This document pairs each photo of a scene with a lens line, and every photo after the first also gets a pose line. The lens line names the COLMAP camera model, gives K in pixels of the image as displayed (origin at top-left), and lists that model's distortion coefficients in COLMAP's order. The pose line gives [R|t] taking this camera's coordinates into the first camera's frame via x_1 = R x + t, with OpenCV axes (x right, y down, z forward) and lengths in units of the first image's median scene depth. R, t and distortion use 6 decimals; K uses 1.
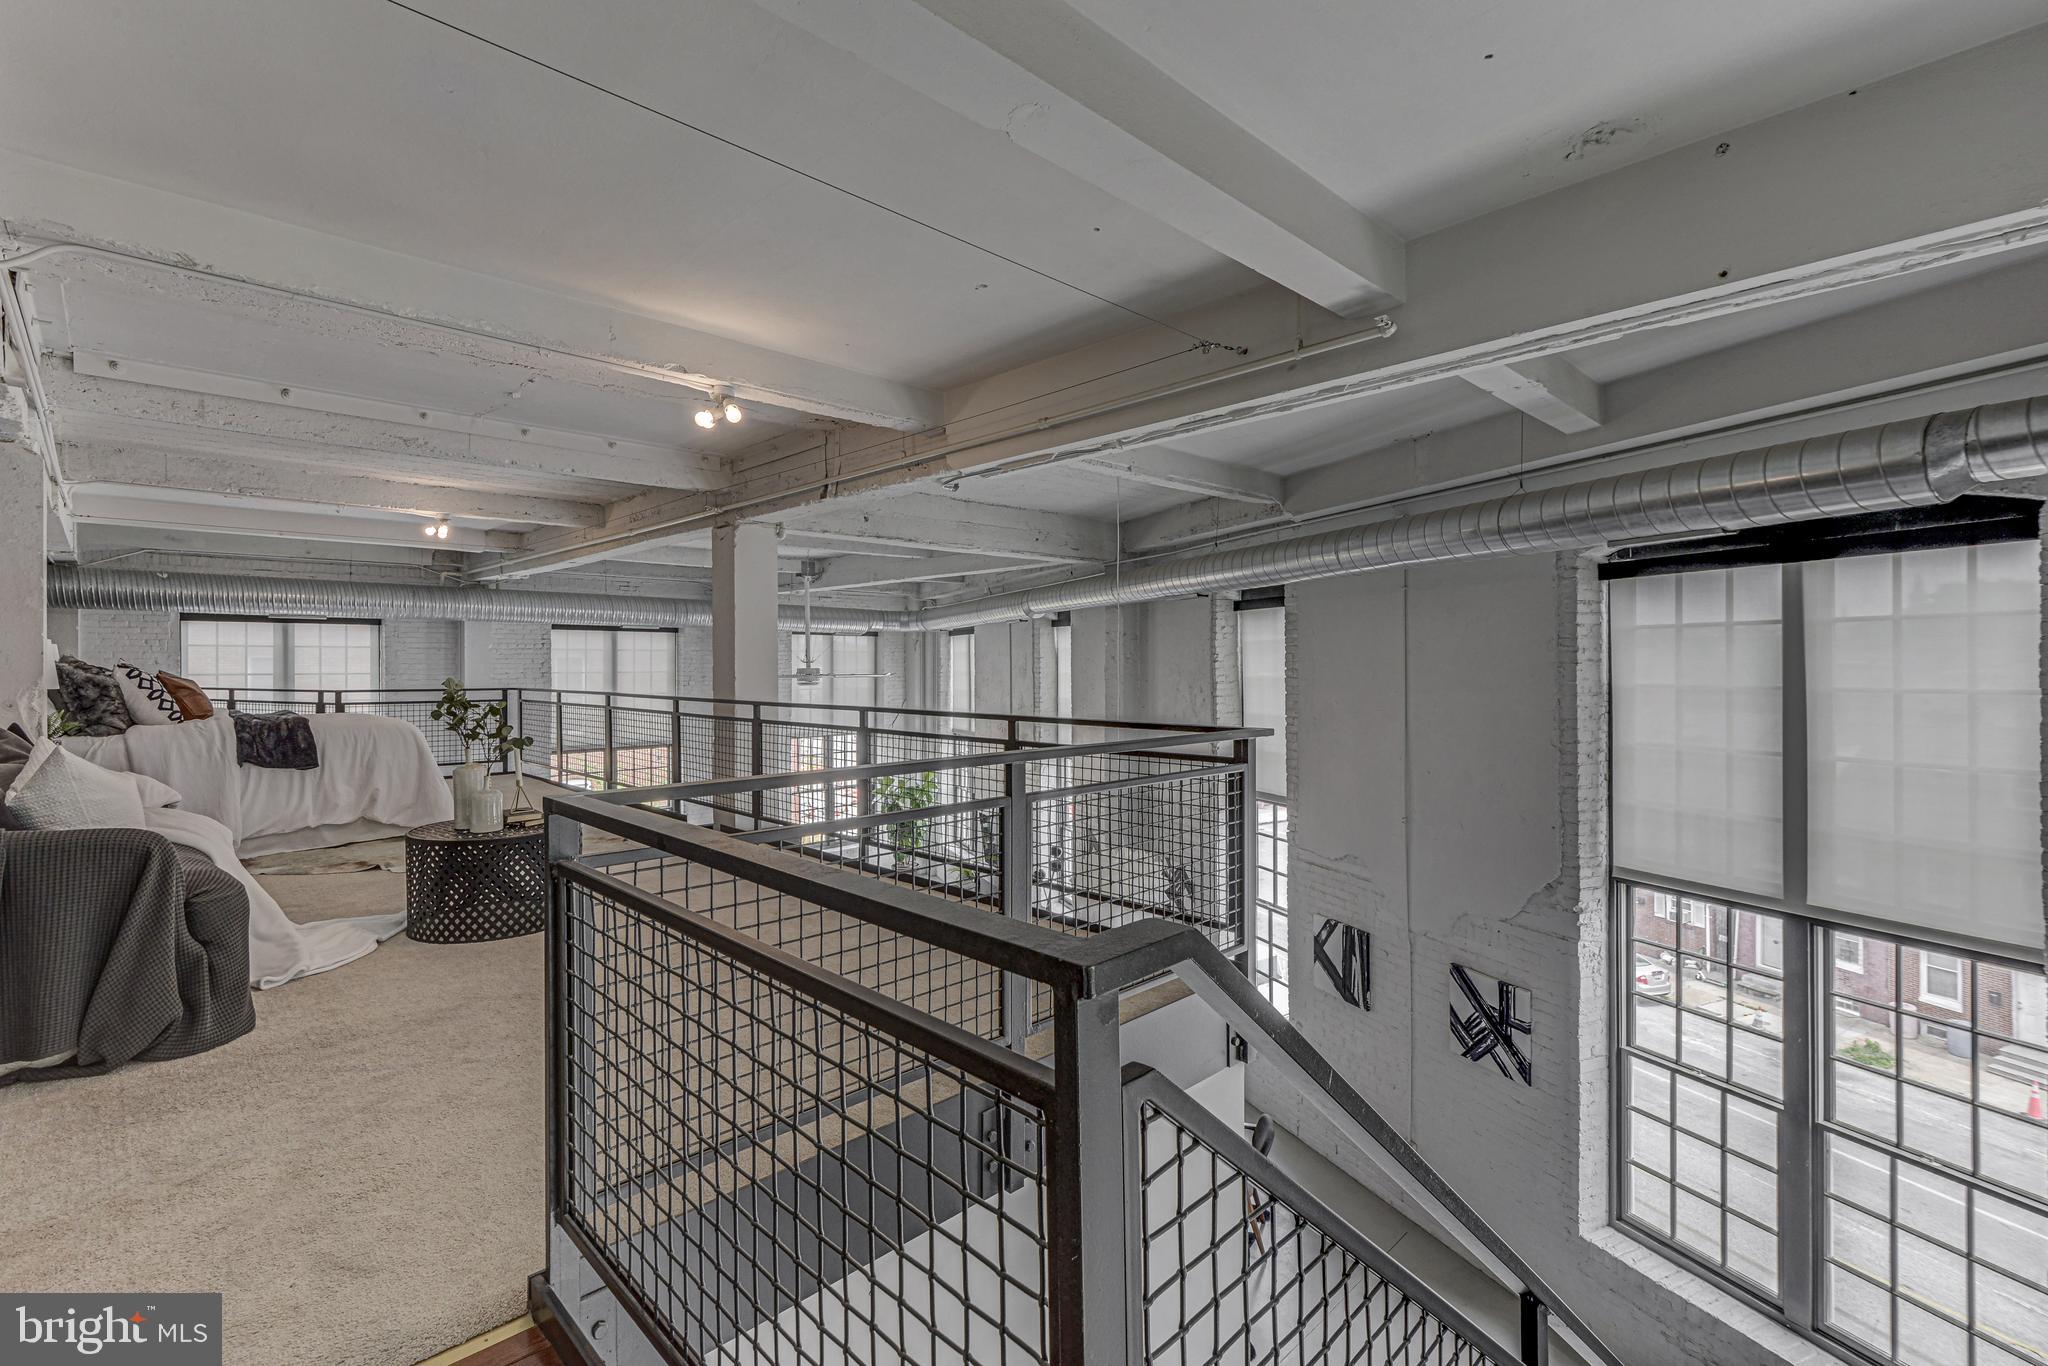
lens RADIAL K [[922.3, 0, 1018.8], [0, 922.3, 664.1], [0, 0, 1]] dist [0.002135, 0.000063]
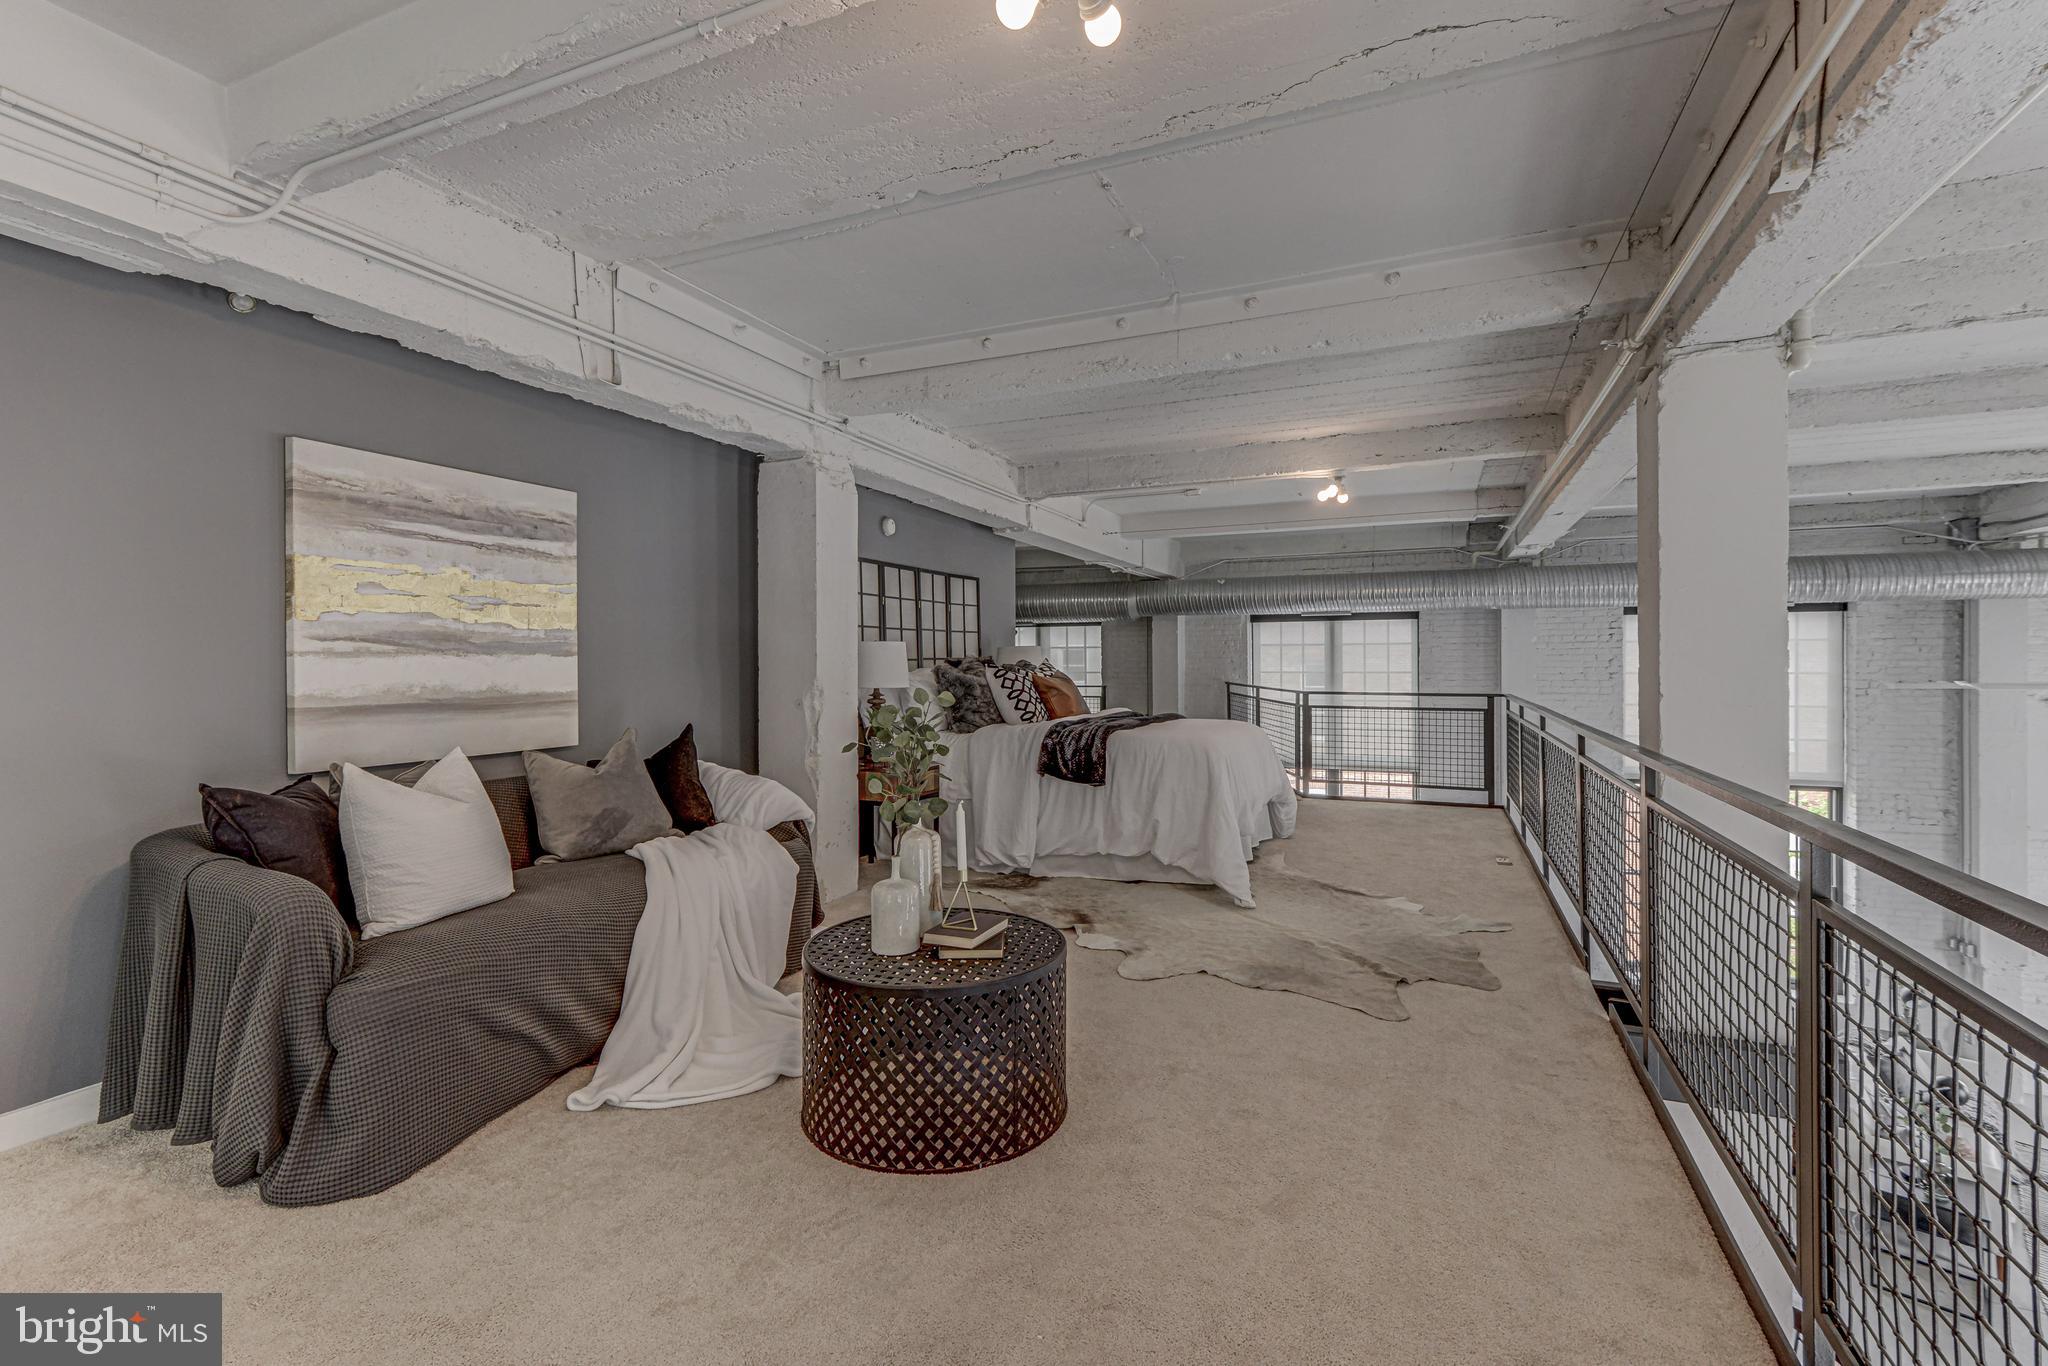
lens RADIAL K [[922.3, 0, 1018.8], [0, 922.3, 664.1], [0, 0, 1]] dist [0.002135, 0.000063]
pose [[0.374494, 0.001430, -0.927228, -0.000235], [0.002493, 0.999994, 0.002549, -0.001865], [0.927226, -0.003266, 0.374488, 0.502219]]
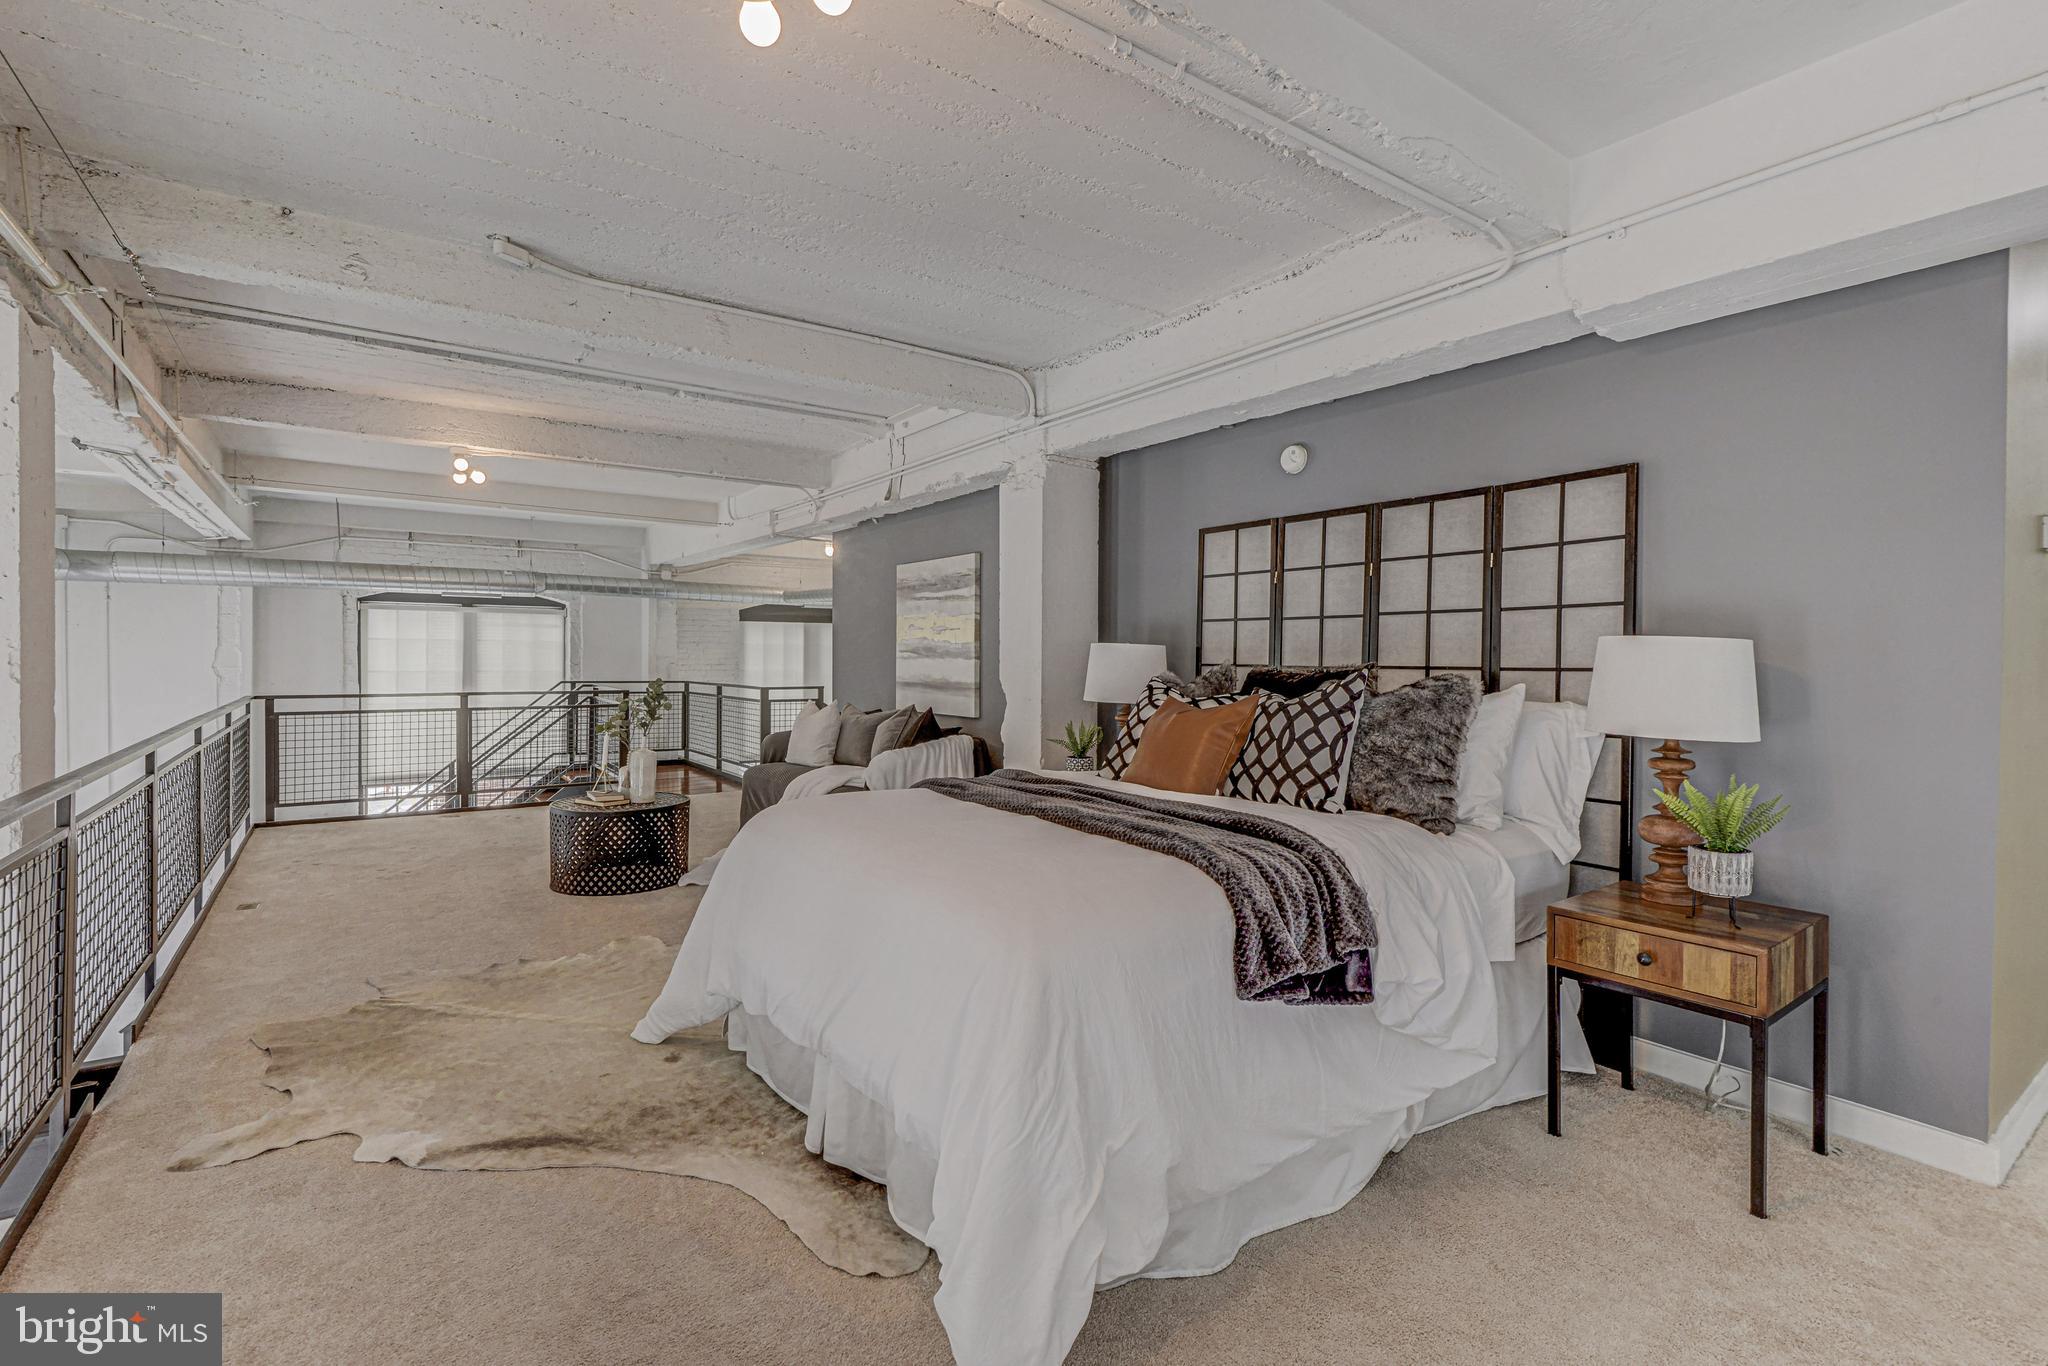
lens RADIAL K [[946.1, 0, 1026.9], [0, 946.1, 675.0], [0, 0, 1]] dist [-0.000275, -0.000093]
pose [[-0.987166, -0.017260, 0.158759, -0.775413], [-0.014836, 0.999755, 0.016446, -0.006432], [-0.159004, 0.013879, -0.987180, 1.293096]]
